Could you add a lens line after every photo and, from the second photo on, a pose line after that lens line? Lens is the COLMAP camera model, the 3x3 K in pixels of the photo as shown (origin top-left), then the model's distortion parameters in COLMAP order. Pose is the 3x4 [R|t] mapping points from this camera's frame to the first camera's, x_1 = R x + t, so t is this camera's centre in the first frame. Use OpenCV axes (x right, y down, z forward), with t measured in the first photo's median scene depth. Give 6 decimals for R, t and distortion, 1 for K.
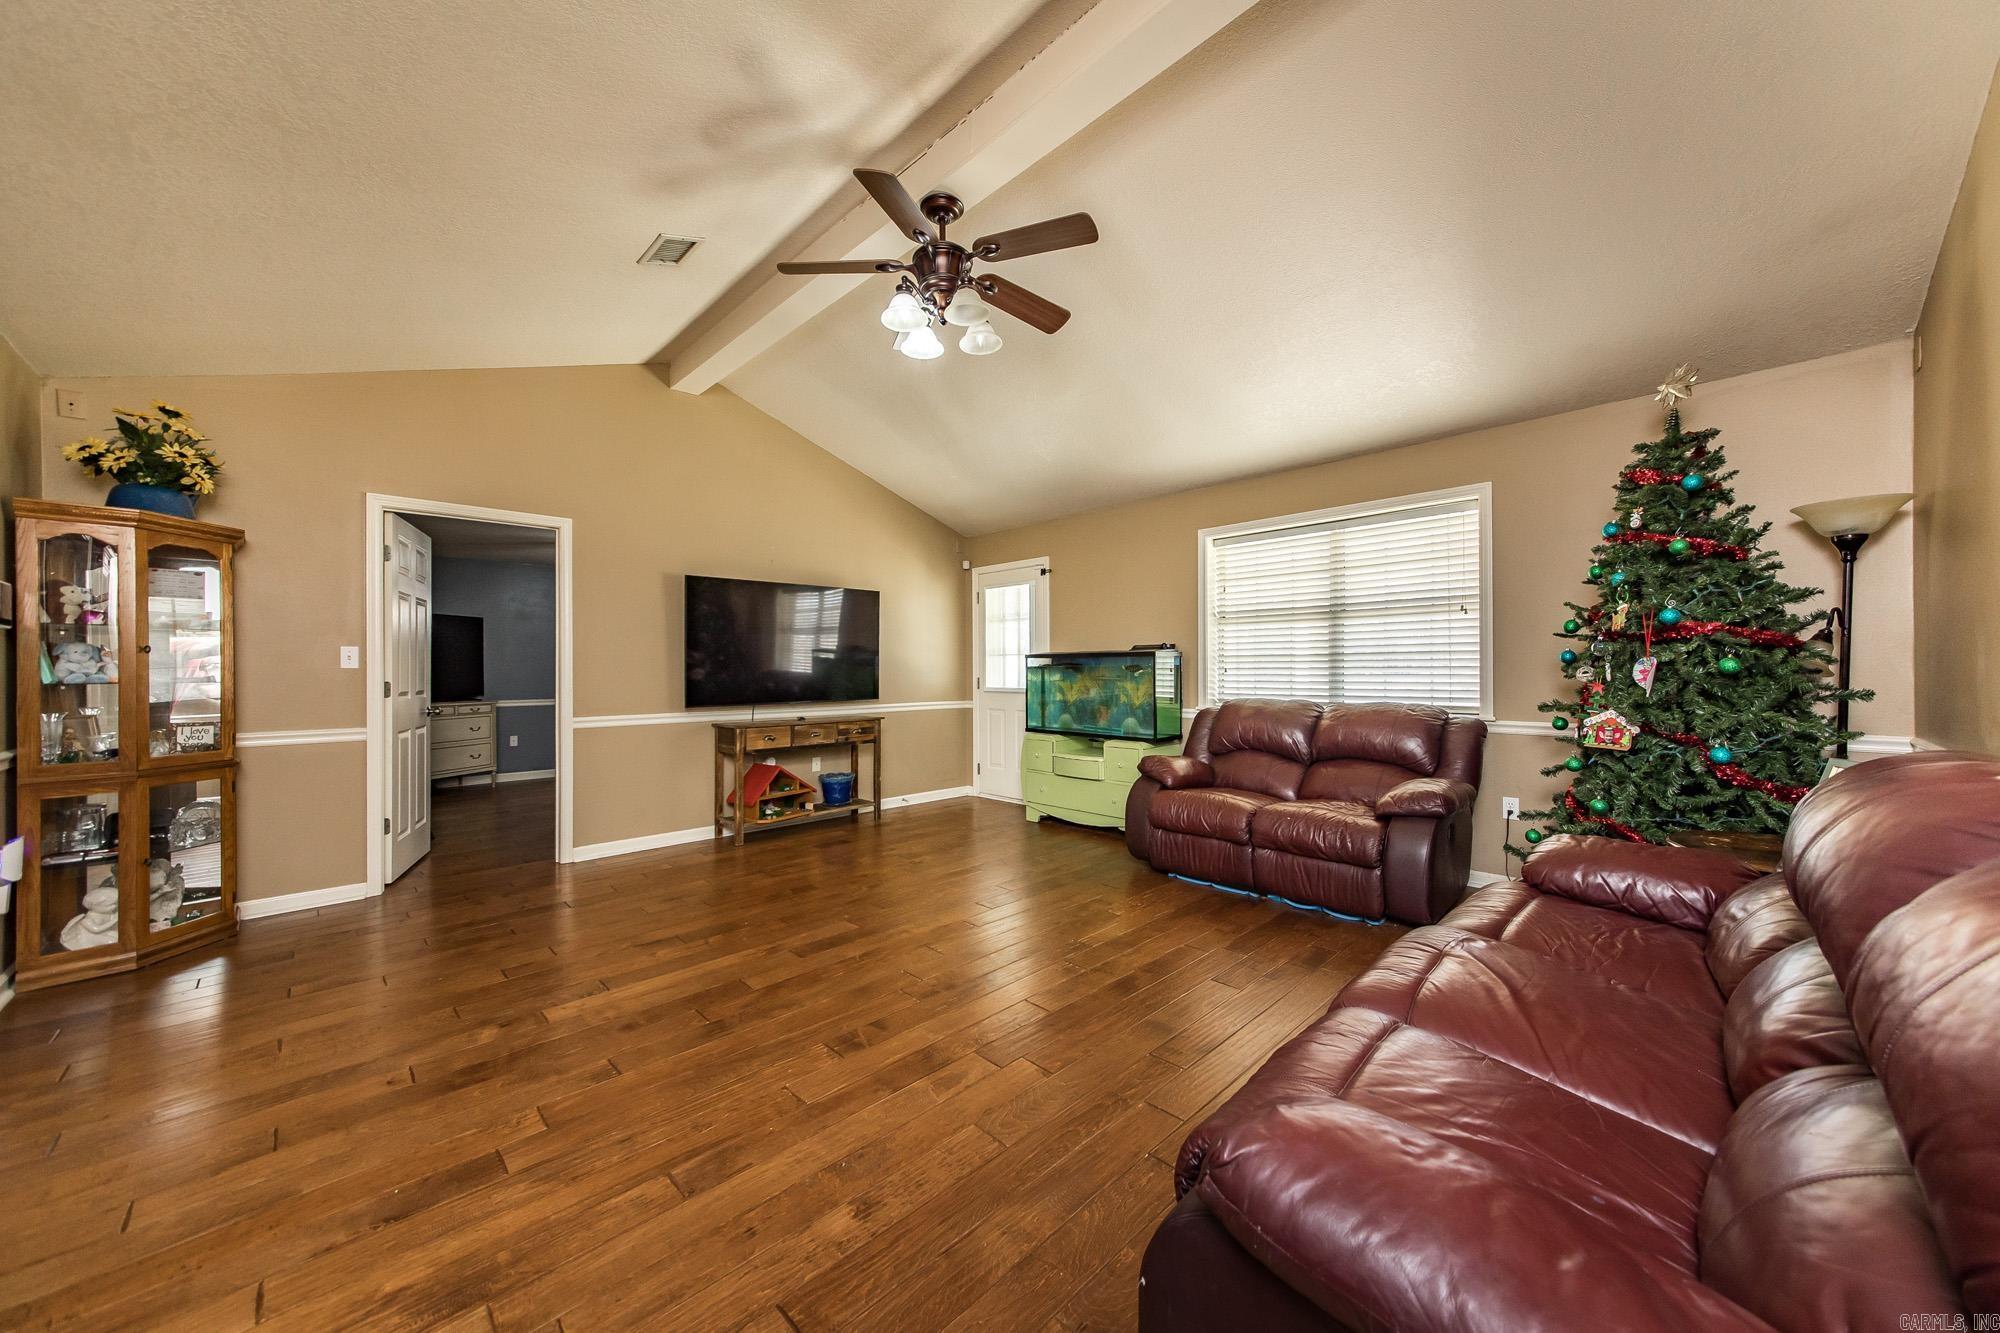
lens RADIAL K [[700.9, 0, 1000.0], [0, 700.9, 666.5], [0, 0, 1]] dist [0.008254, 0.000002]
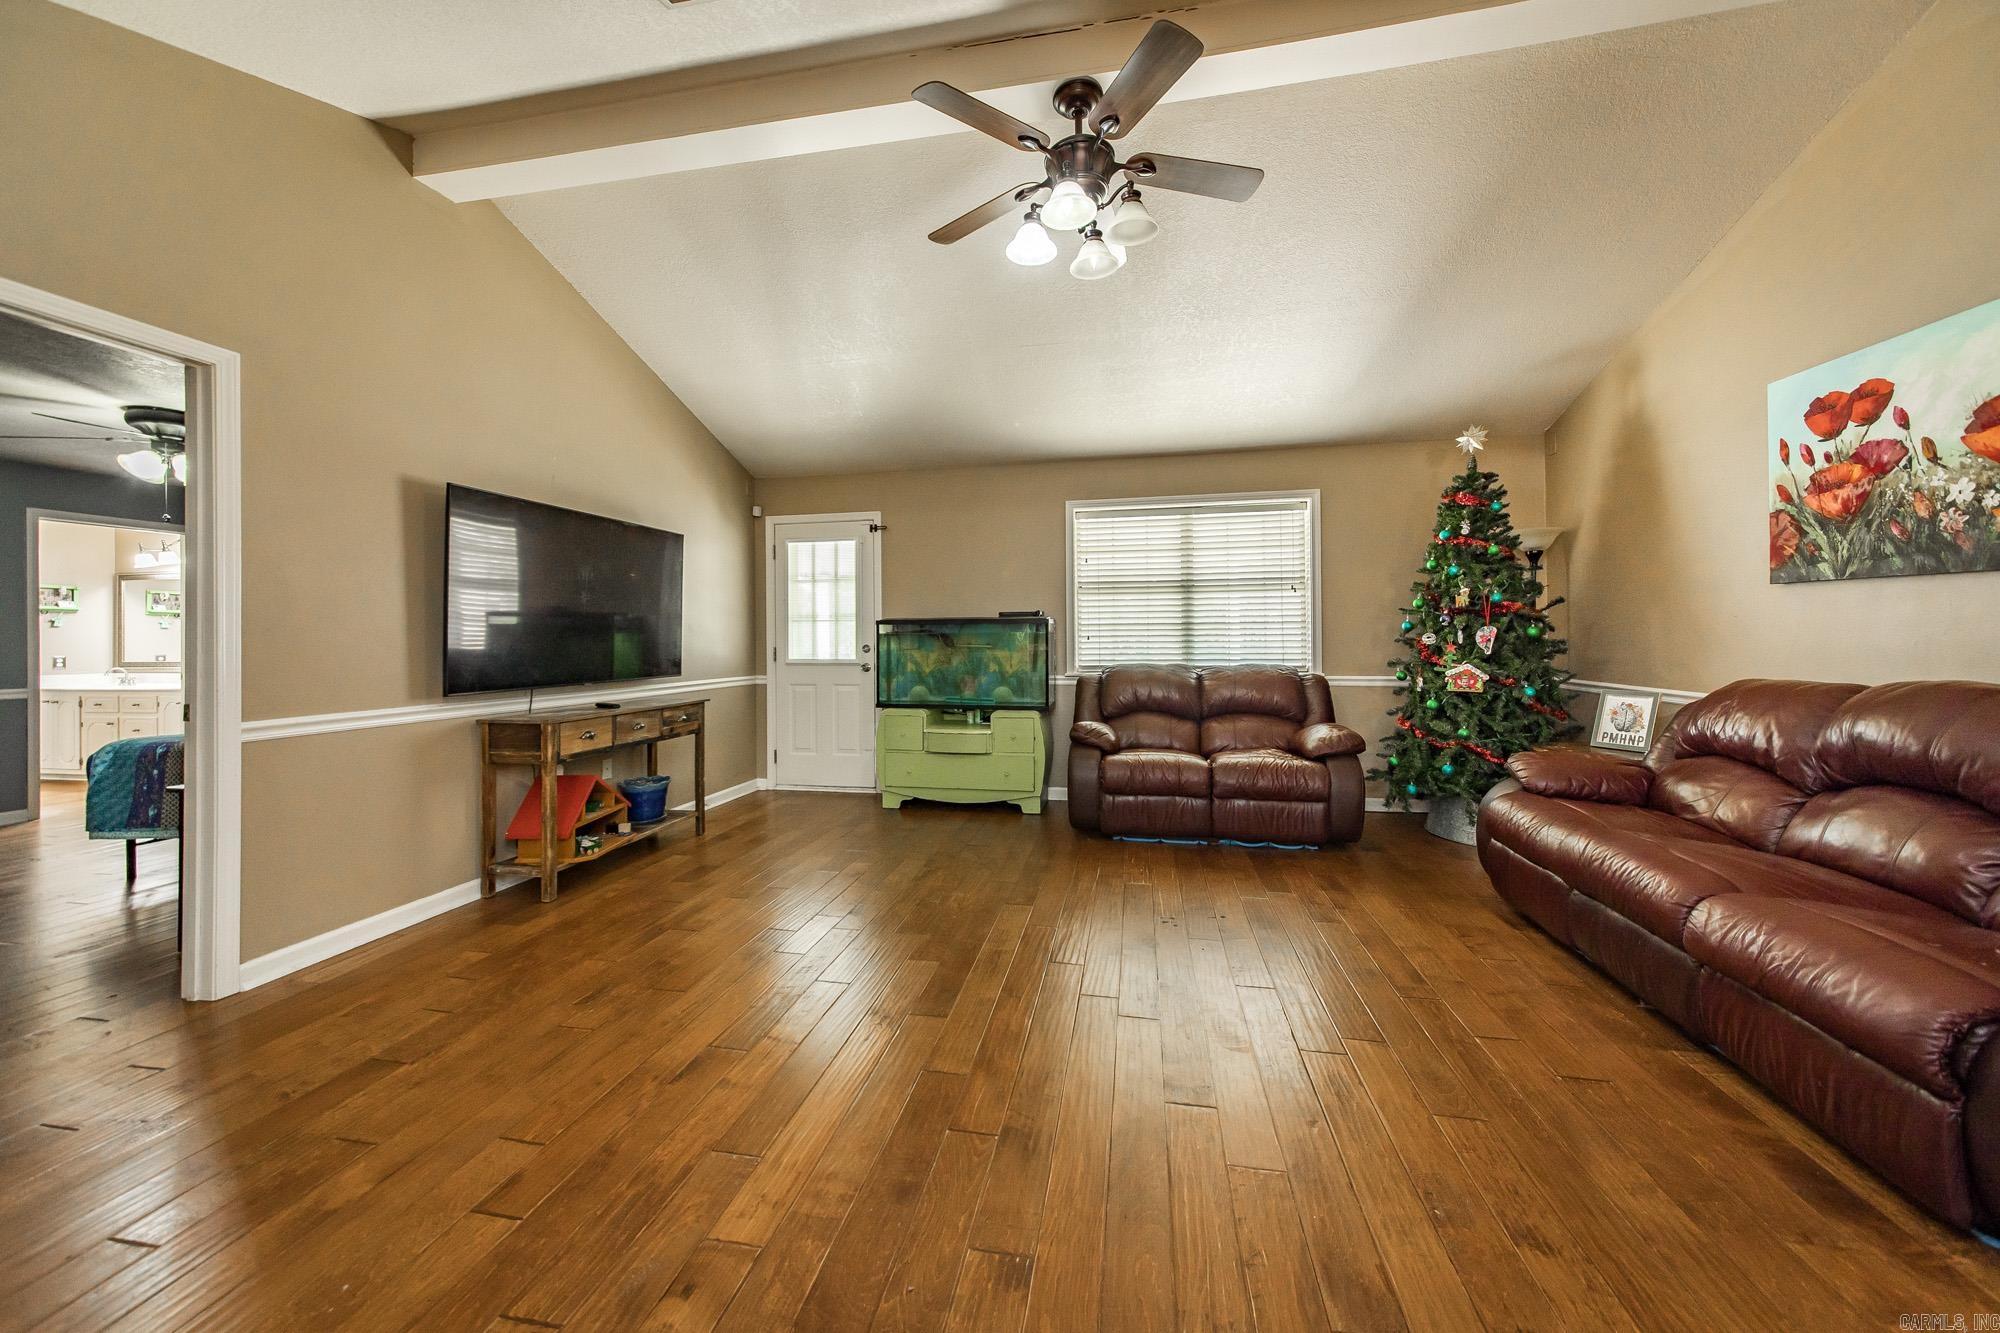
lens RADIAL K [[709.0, 0, 1002.6], [0, 709.0, 635.0], [0, 0, 1]] dist [0.000612, 0.000289]
pose [[0.826665, 0.002842, 0.562687, -0.377847], [-0.000481, 0.999990, -0.004344, 0.006021], [-0.562694, 0.003321, 0.826659, 0.195115]]
